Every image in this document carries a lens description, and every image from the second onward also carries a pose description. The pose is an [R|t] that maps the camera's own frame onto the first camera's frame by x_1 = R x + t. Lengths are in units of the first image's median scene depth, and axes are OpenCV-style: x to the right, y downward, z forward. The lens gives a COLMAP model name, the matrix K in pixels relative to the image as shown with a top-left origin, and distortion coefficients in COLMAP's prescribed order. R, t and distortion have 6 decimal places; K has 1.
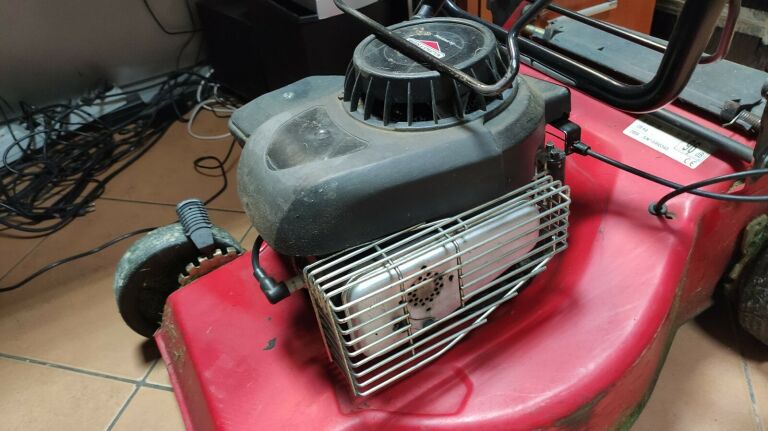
lens RADIAL K [[582.3, 0, 384.0], [0, 582.3, 215.5], [0, 0, 1]] dist [0.099257, -0.155370]
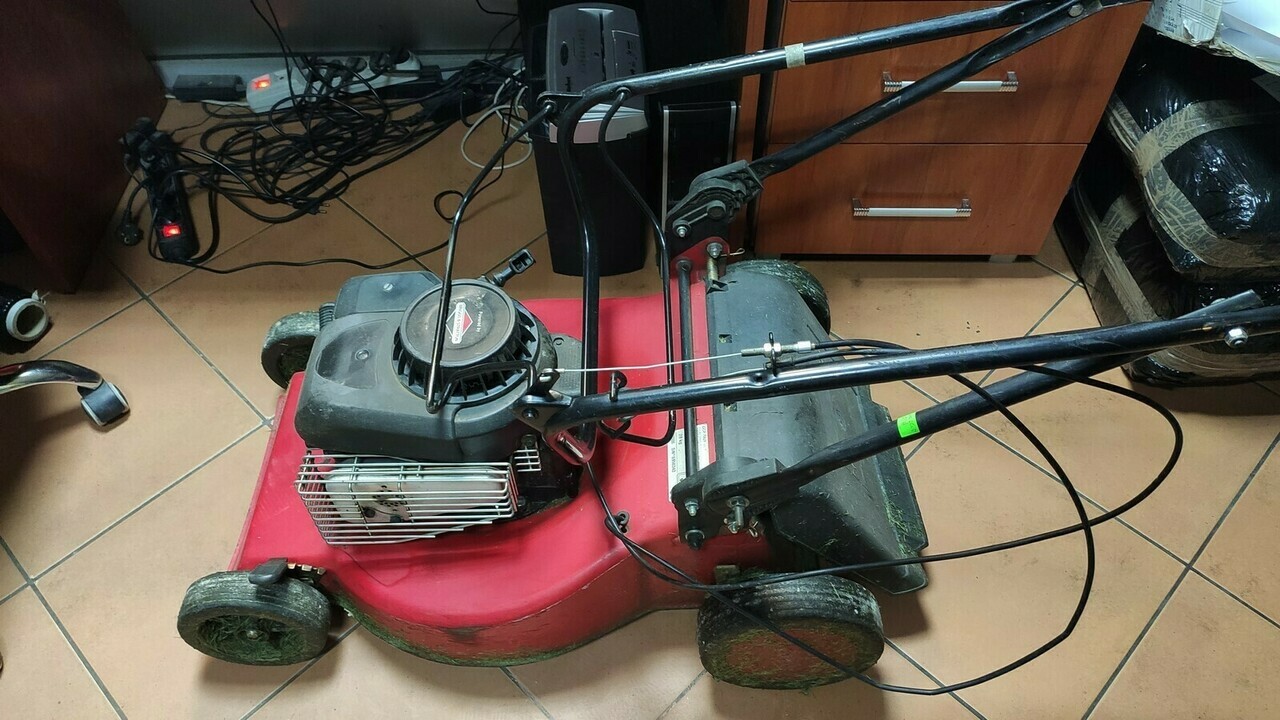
lens RADIAL K [[970.6, 0, 640.0], [0, 970.6, 360.0], [0, 0, 1]] dist [0.099257, -0.155370]
pose [[0.874155, 0.428766, -0.228063, 0.623396], [-0.353900, 0.883996, 0.305459, -0.679656], [0.332577, -0.186307, 0.924490, -0.515700]]
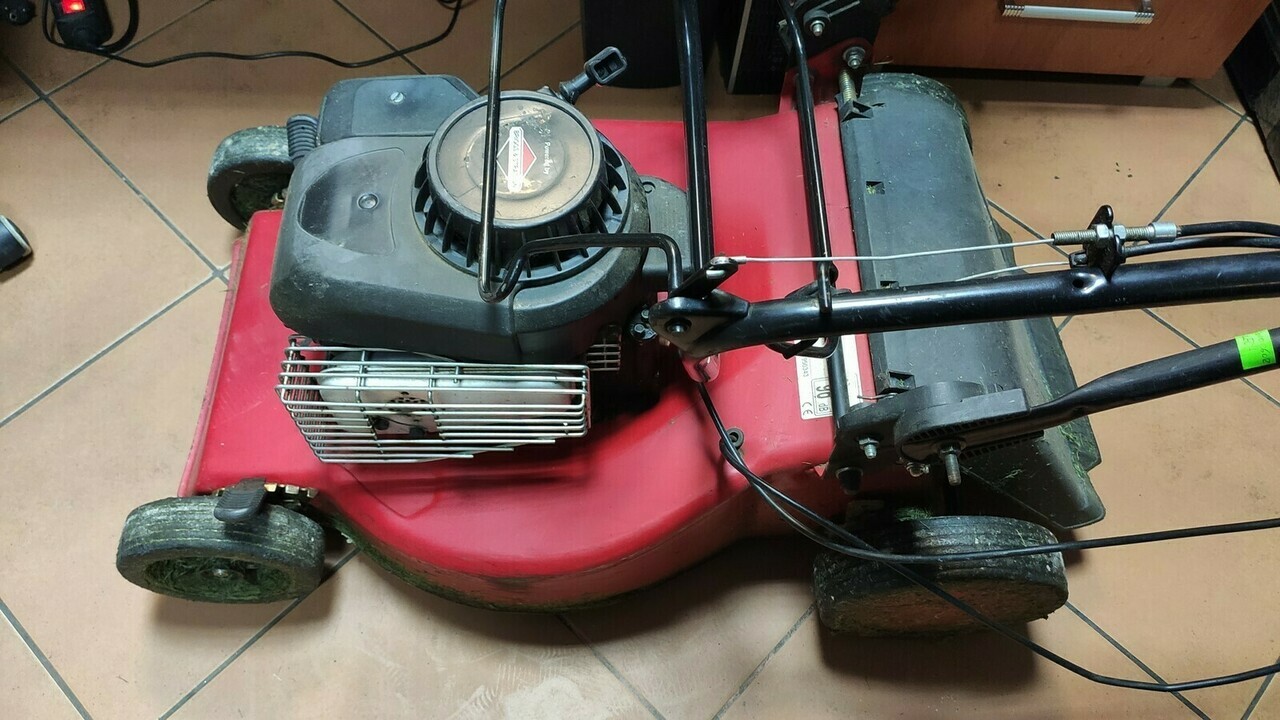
lens RADIAL K [[970.6, 0, 640.0], [0, 970.6, 360.0], [0, 0, 1]] dist [0.099257, -0.155370]
pose [[0.872469, 0.479472, -0.094365, 0.336455], [-0.394339, 0.804847, 0.443528, -0.512413], [0.288609, -0.349753, 0.891279, -0.161501]]
